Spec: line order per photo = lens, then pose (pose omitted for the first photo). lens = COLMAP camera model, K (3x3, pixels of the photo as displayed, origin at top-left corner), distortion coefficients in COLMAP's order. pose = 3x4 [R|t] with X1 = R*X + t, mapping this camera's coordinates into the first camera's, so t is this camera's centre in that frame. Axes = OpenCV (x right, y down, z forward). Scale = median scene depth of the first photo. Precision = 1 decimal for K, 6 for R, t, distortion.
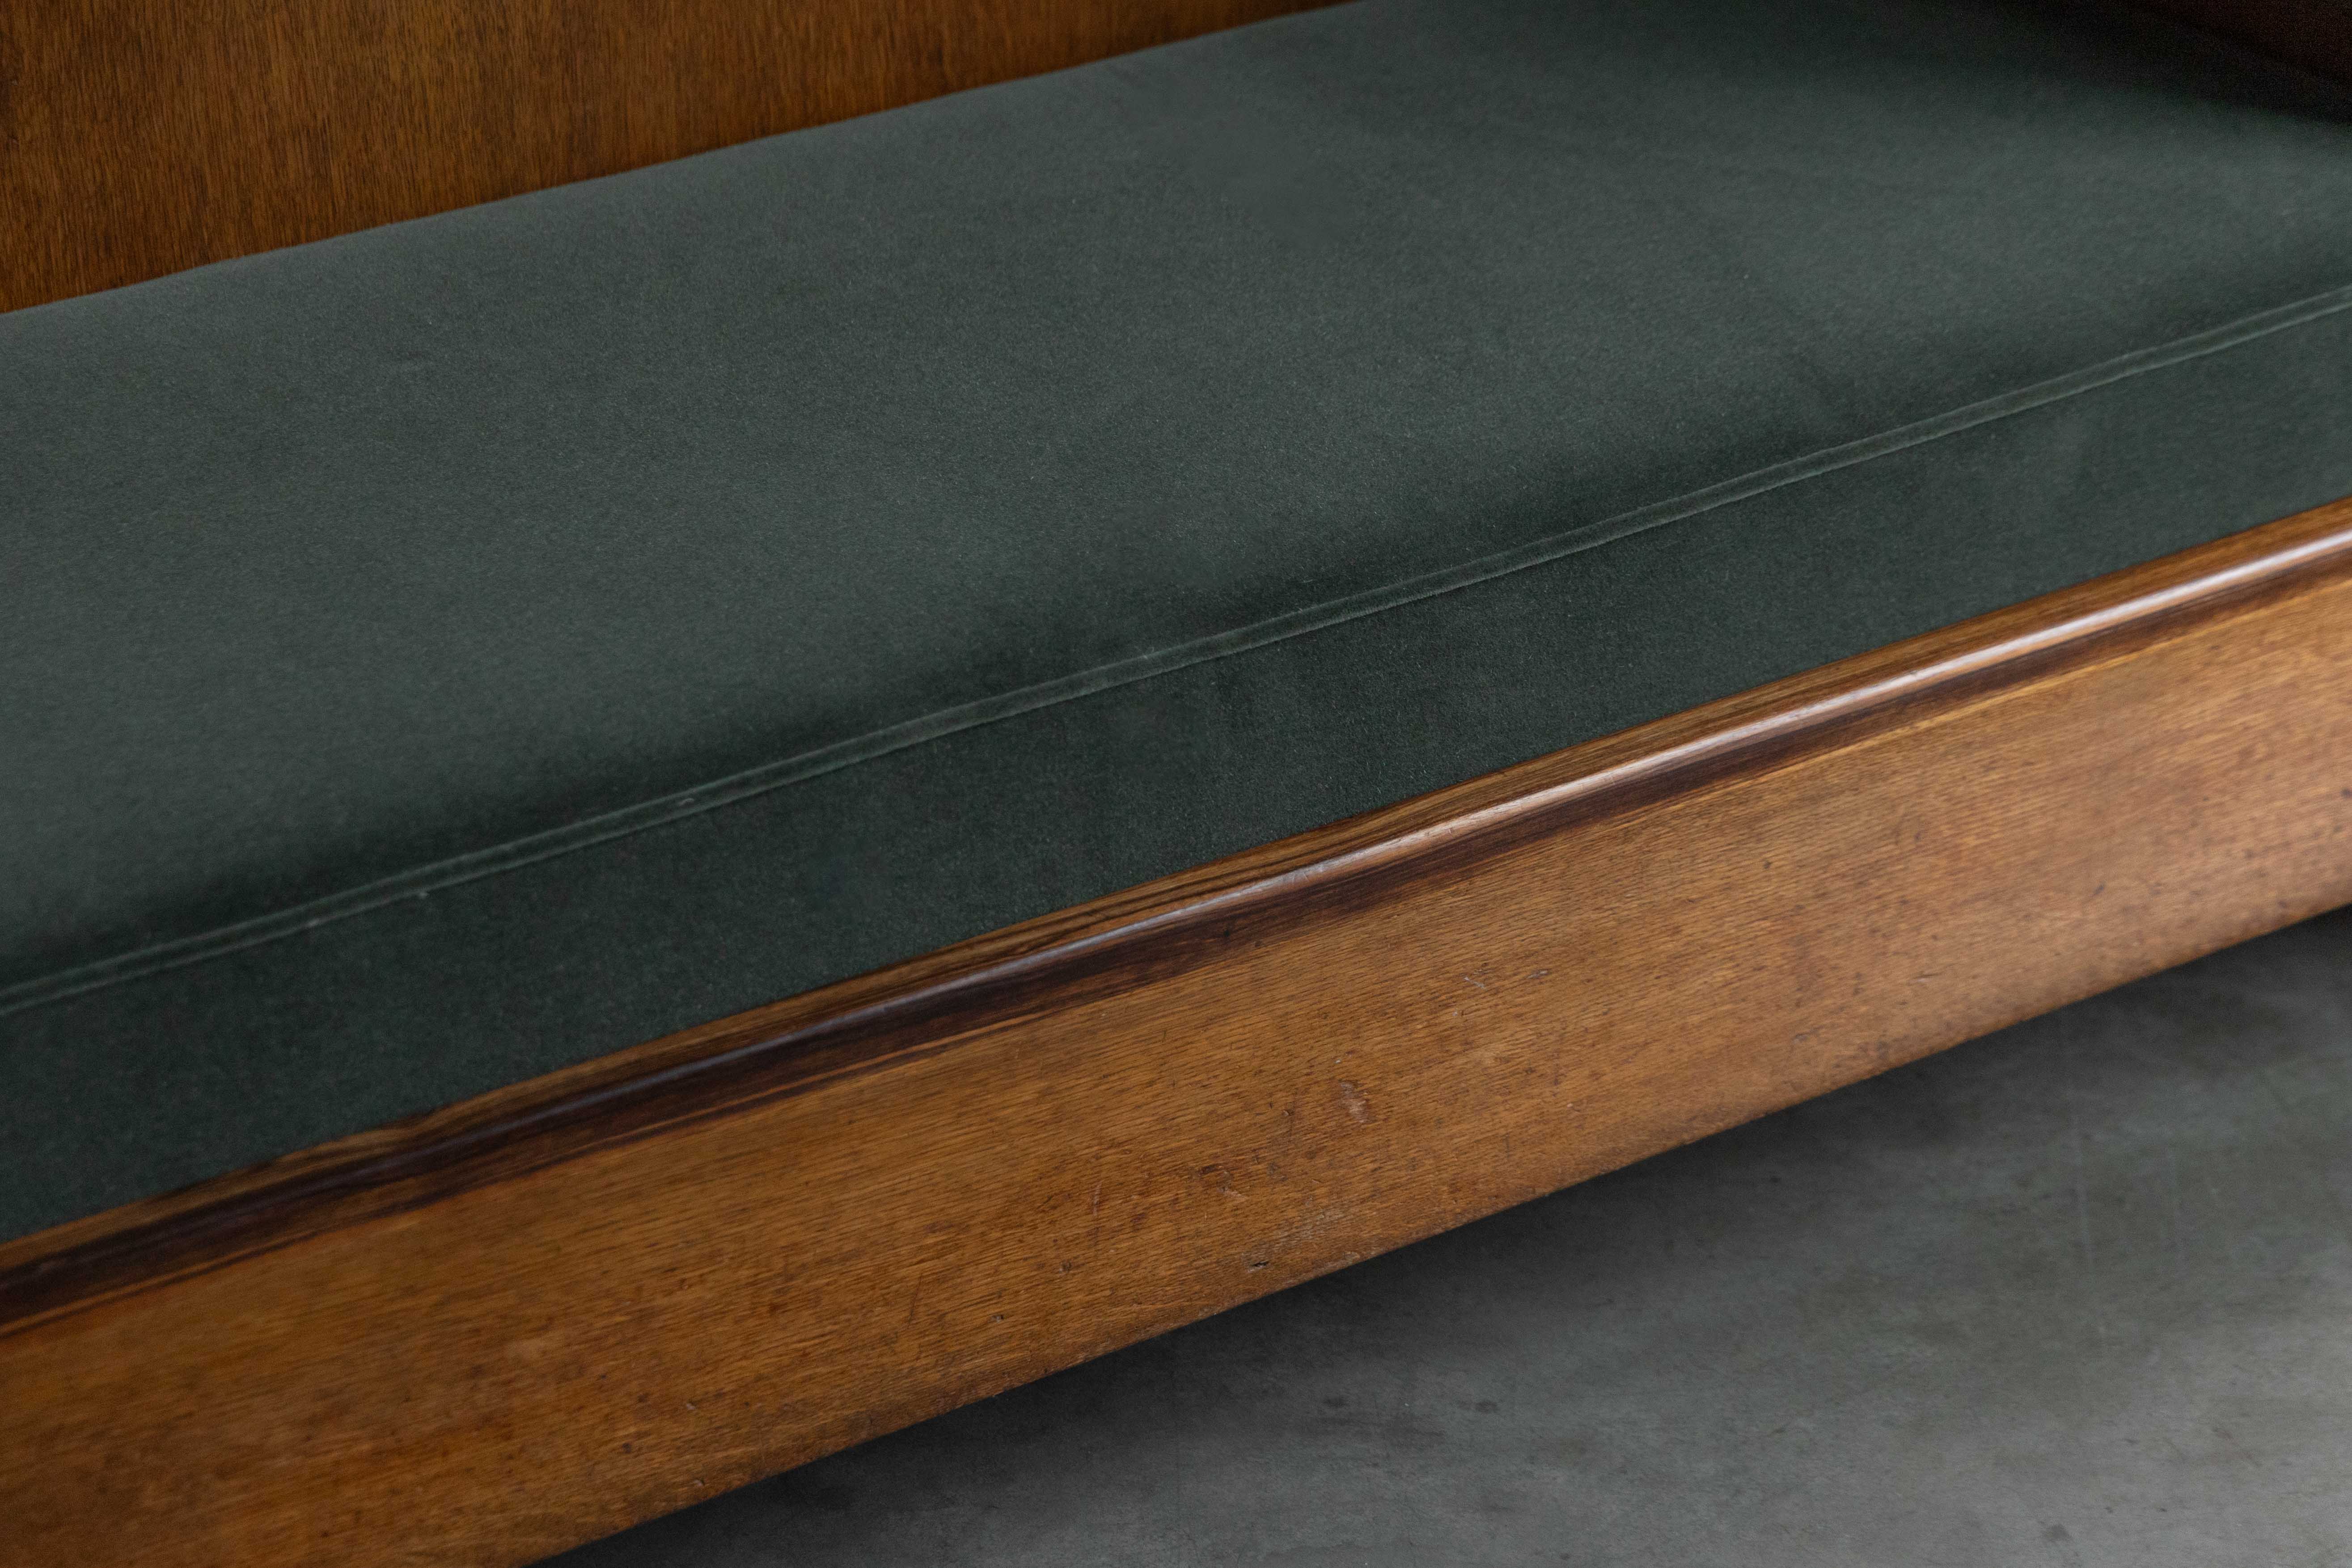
lens RADIAL K [[5145.9, 0, 1176.0], [0, 5145.9, 784.0], [0, 0, 1]] dist [0.009454, 0.322688]
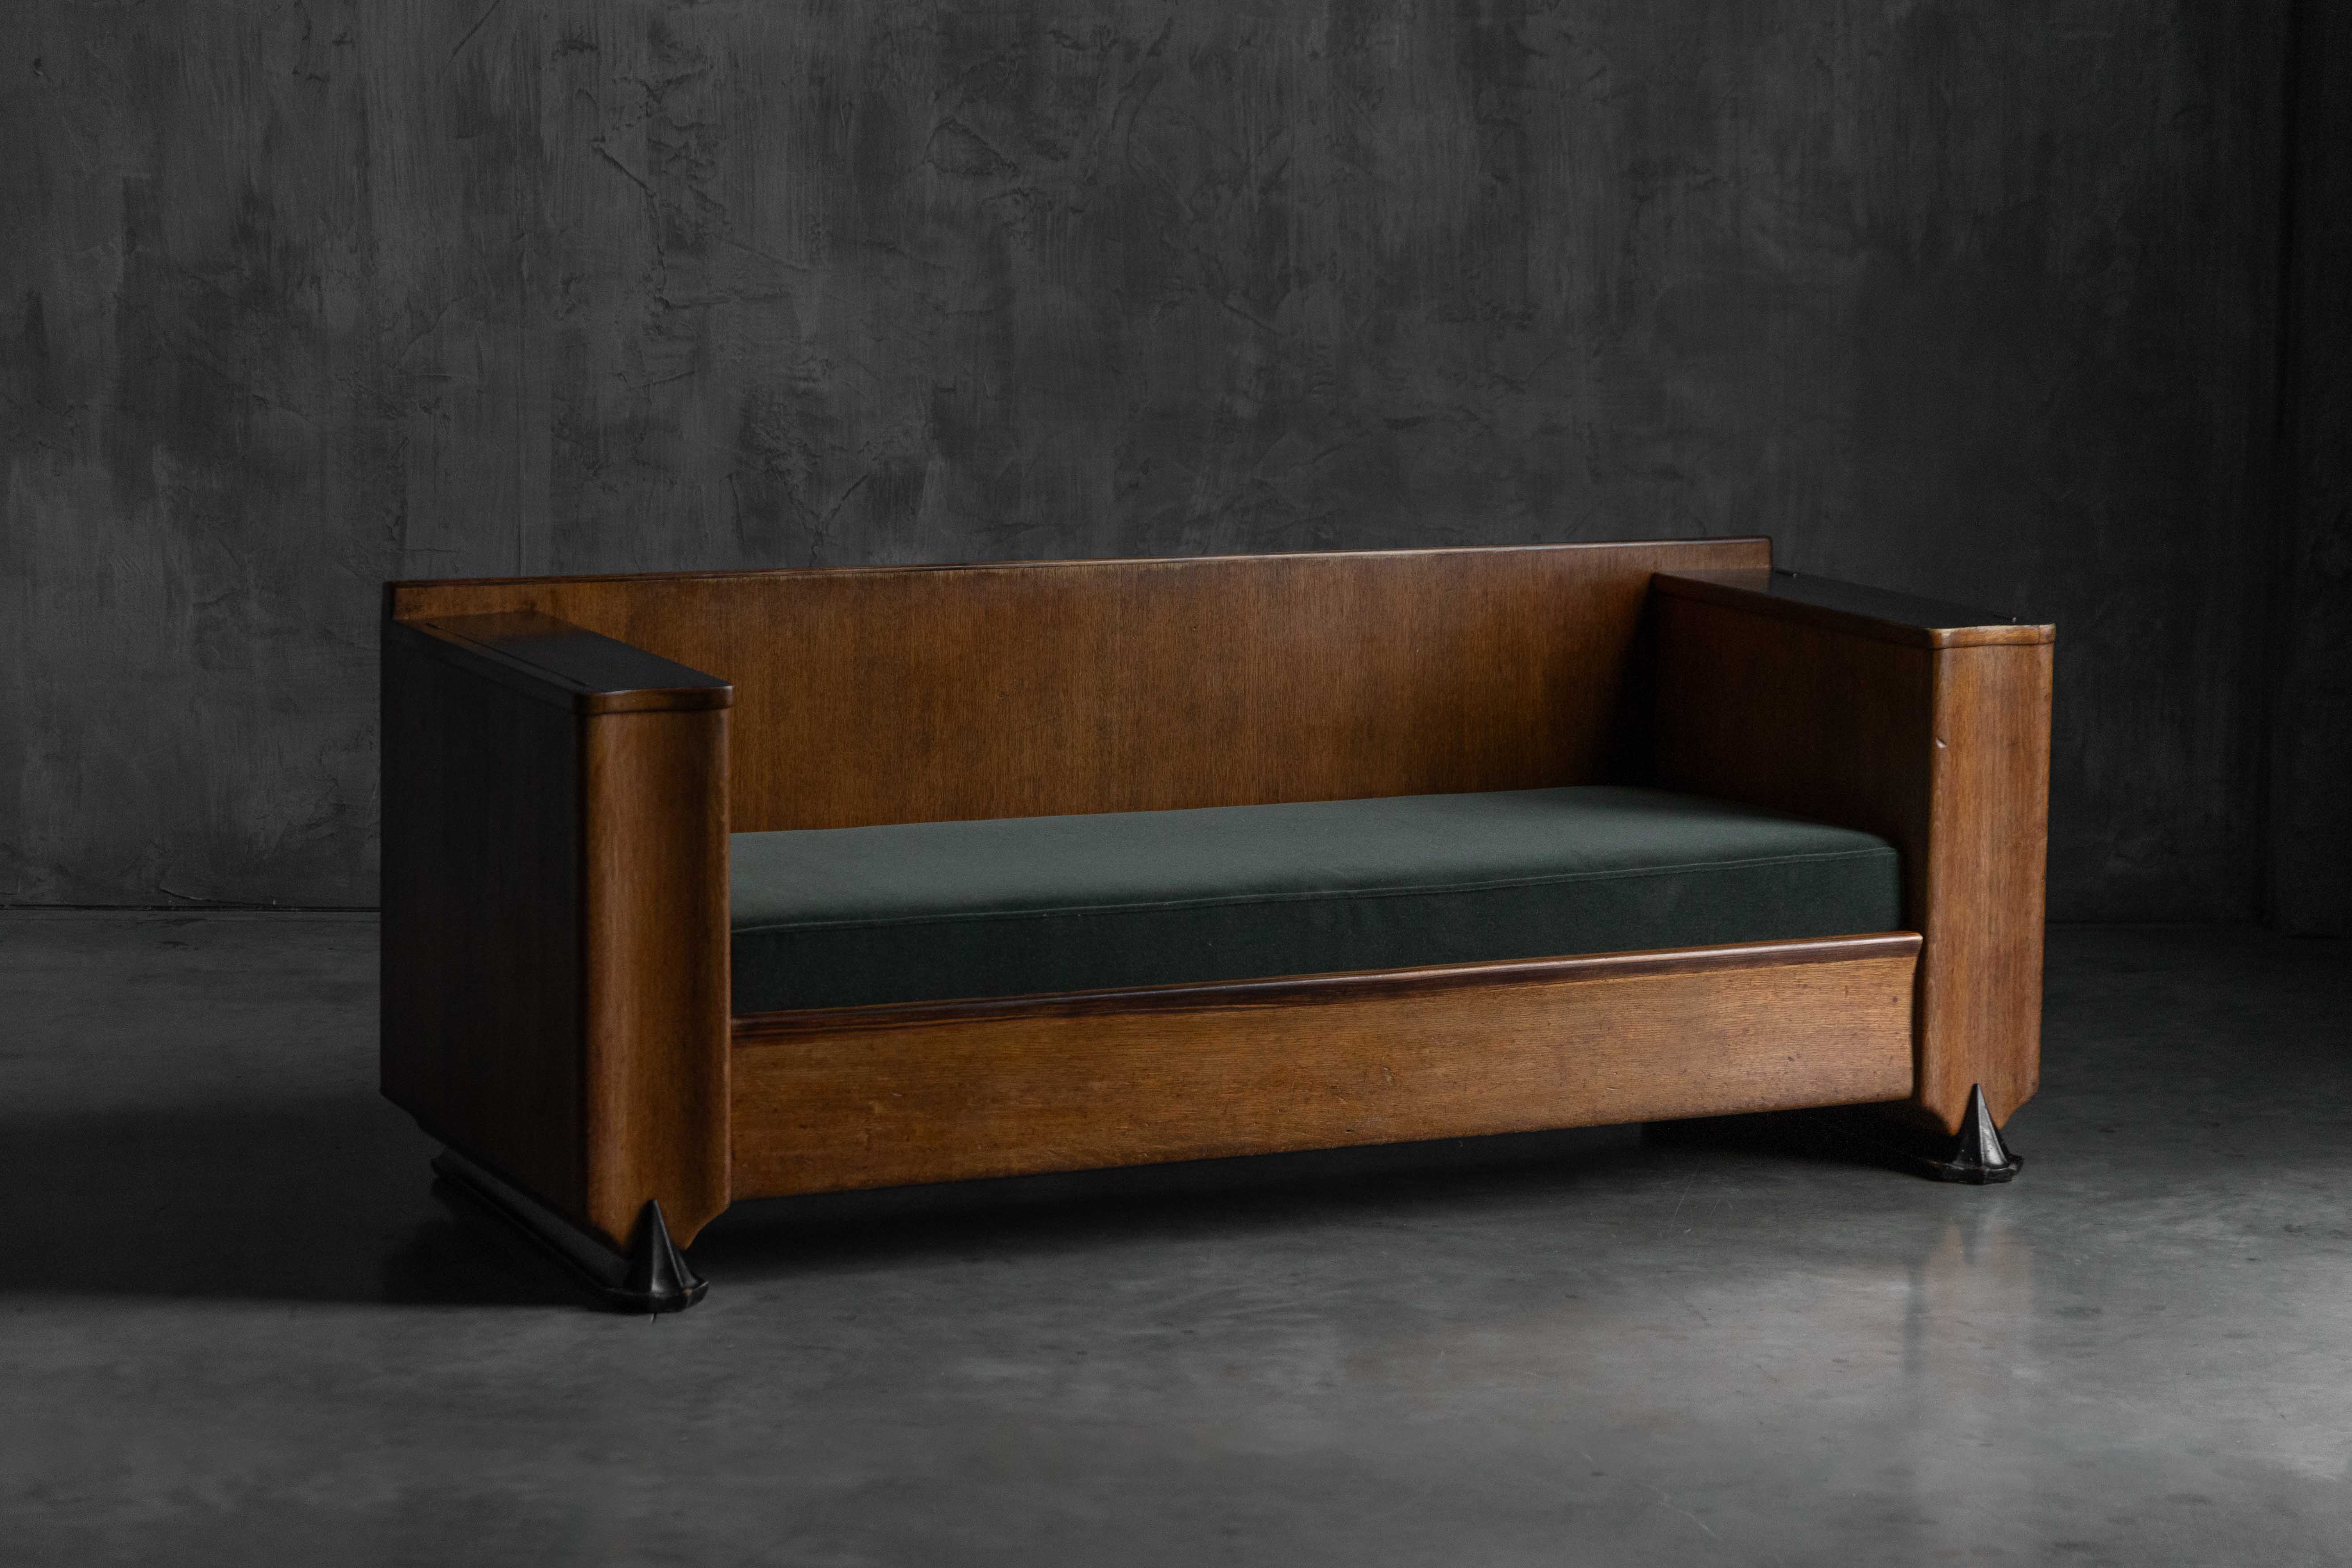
lens RADIAL K [[5484.5, 0, 1176.0], [0, 5484.5, 784.0], [0, 0, 1]] dist [0.089000, -0.081814]
pose [[0.993861, 0.066655, -0.088305, 0.168627], [-0.091927, 0.941631, -0.323853, 0.868212], [0.061564, 0.329983, 0.941977, -1.823577]]
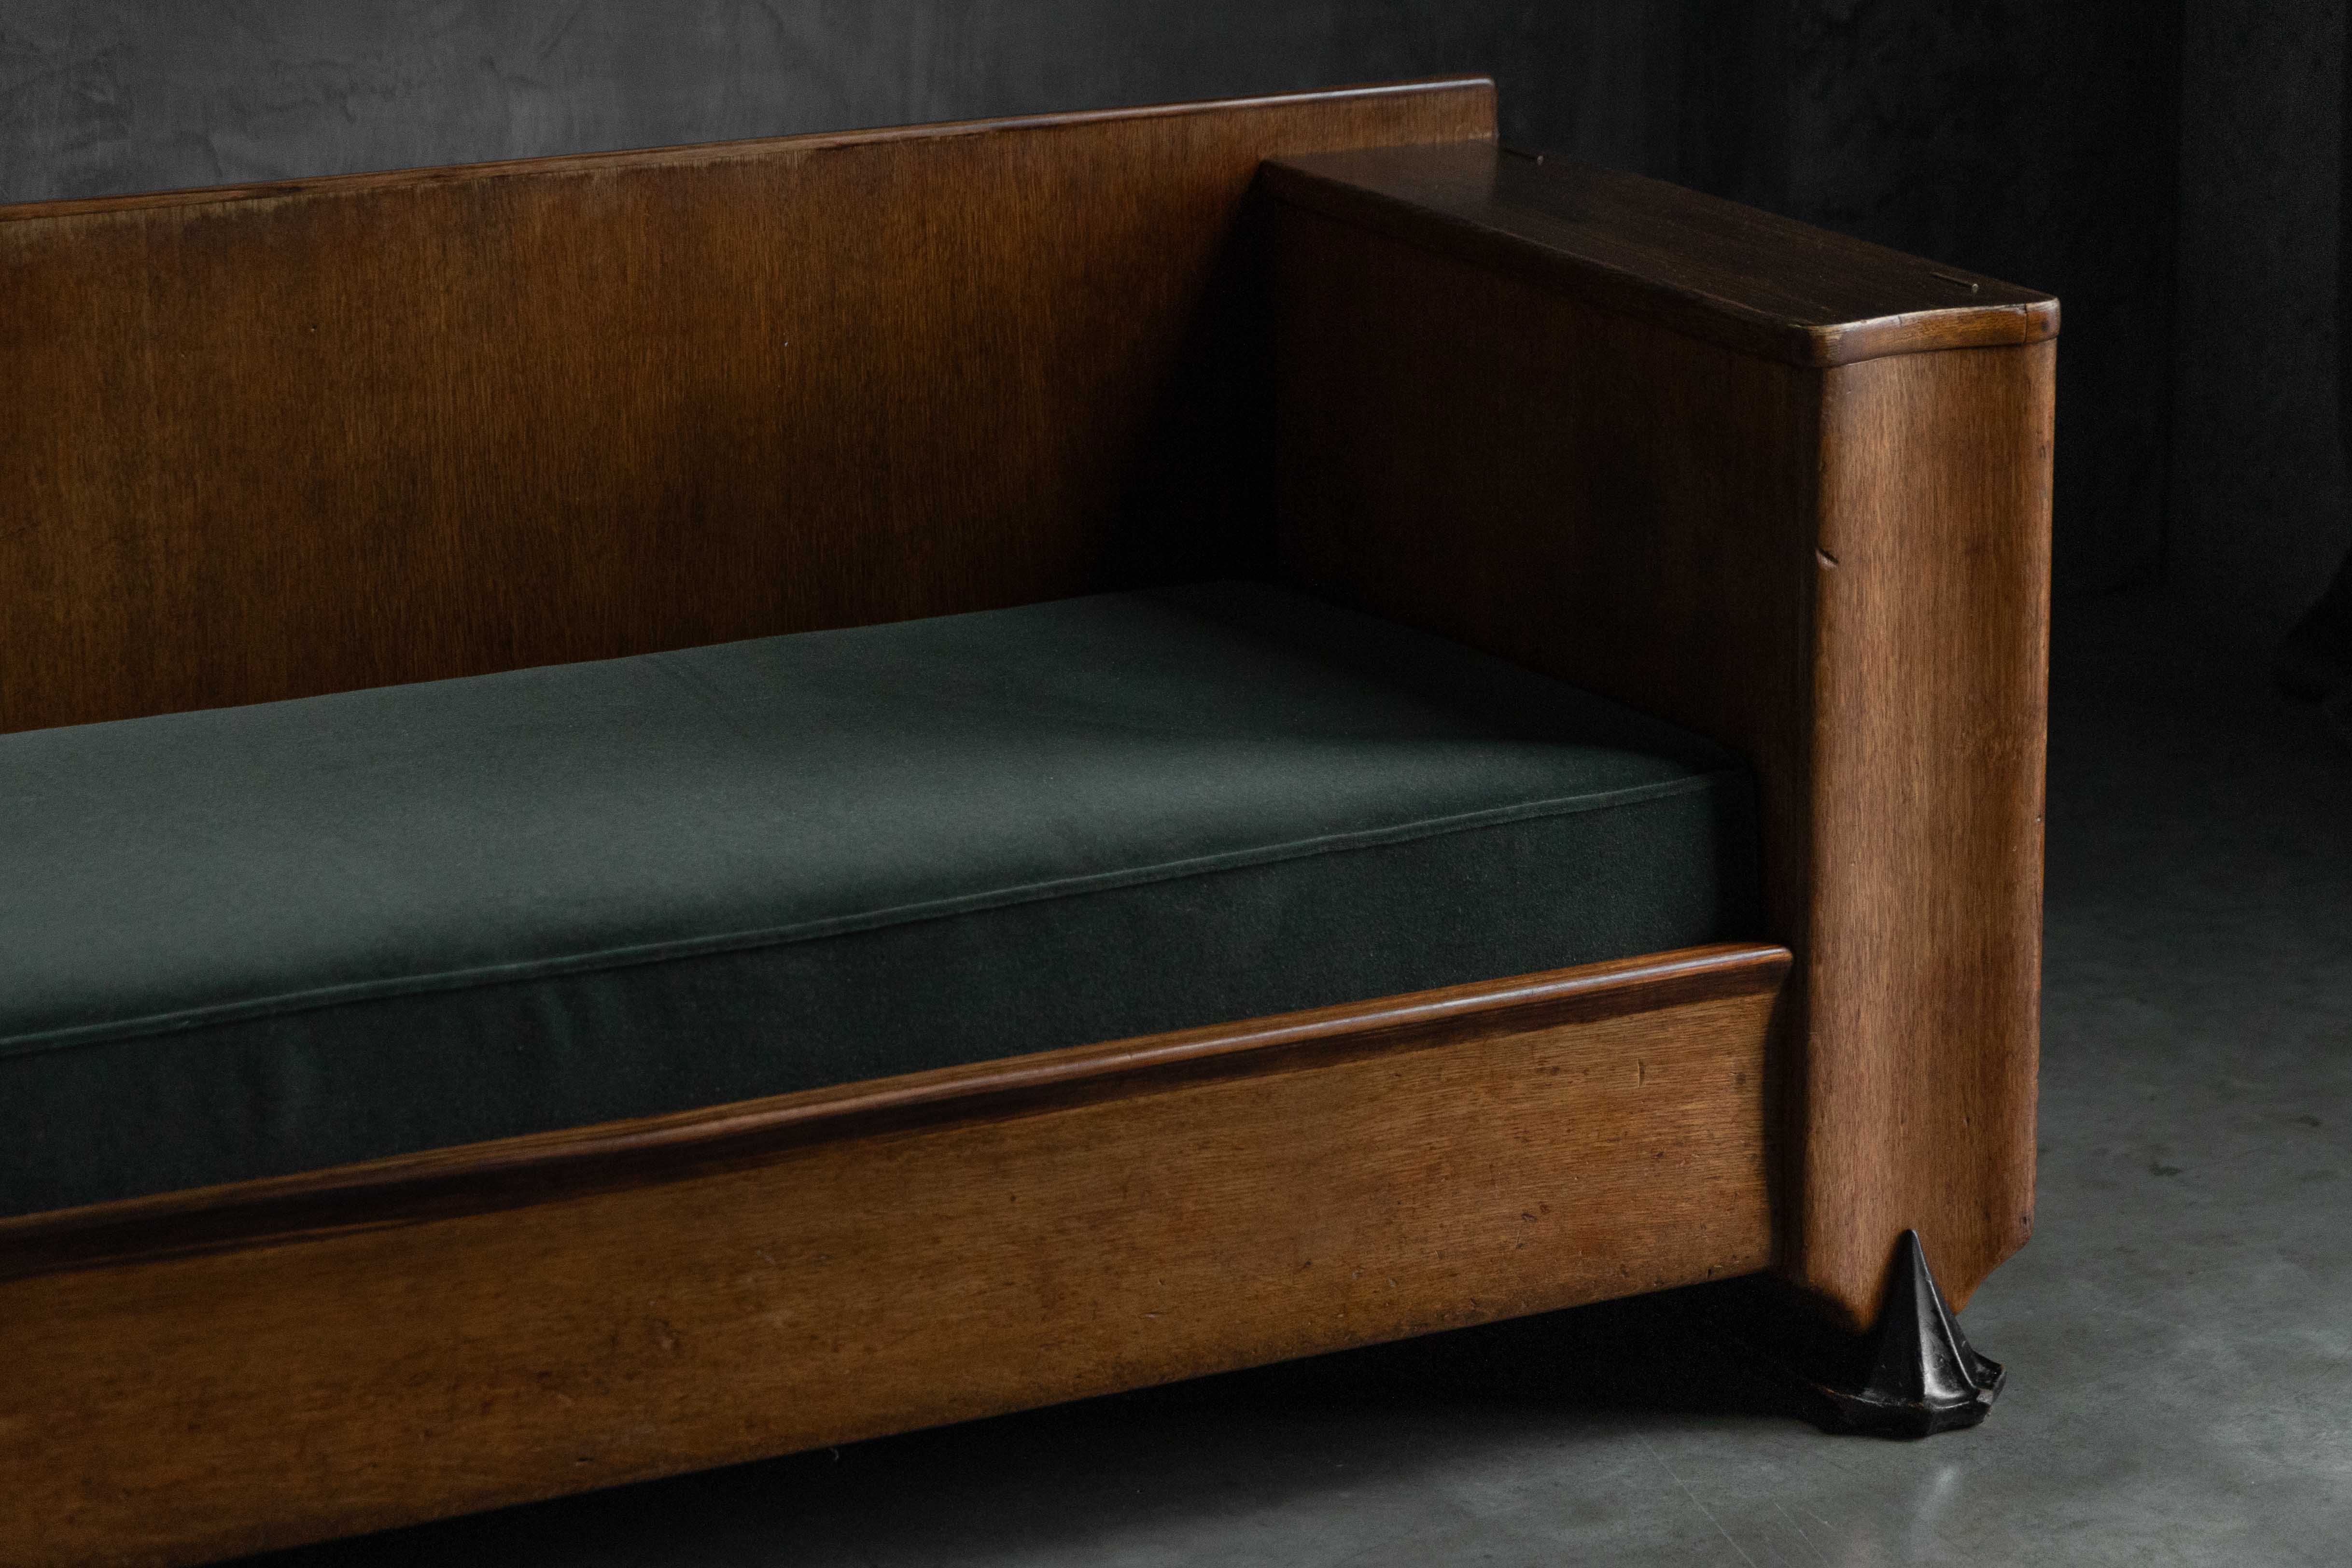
lens RADIAL K [[6518.2, 0, 1277.0], [0, 6518.2, 880.4], [0, 0, 1]] dist [-0.008015, 0.567077]
pose [[0.998178, 0.044297, -0.040960, 0.248094], [-0.051782, 0.977420, -0.204862, 0.274205], [0.030961, 0.206610, 0.977933, -0.634139]]
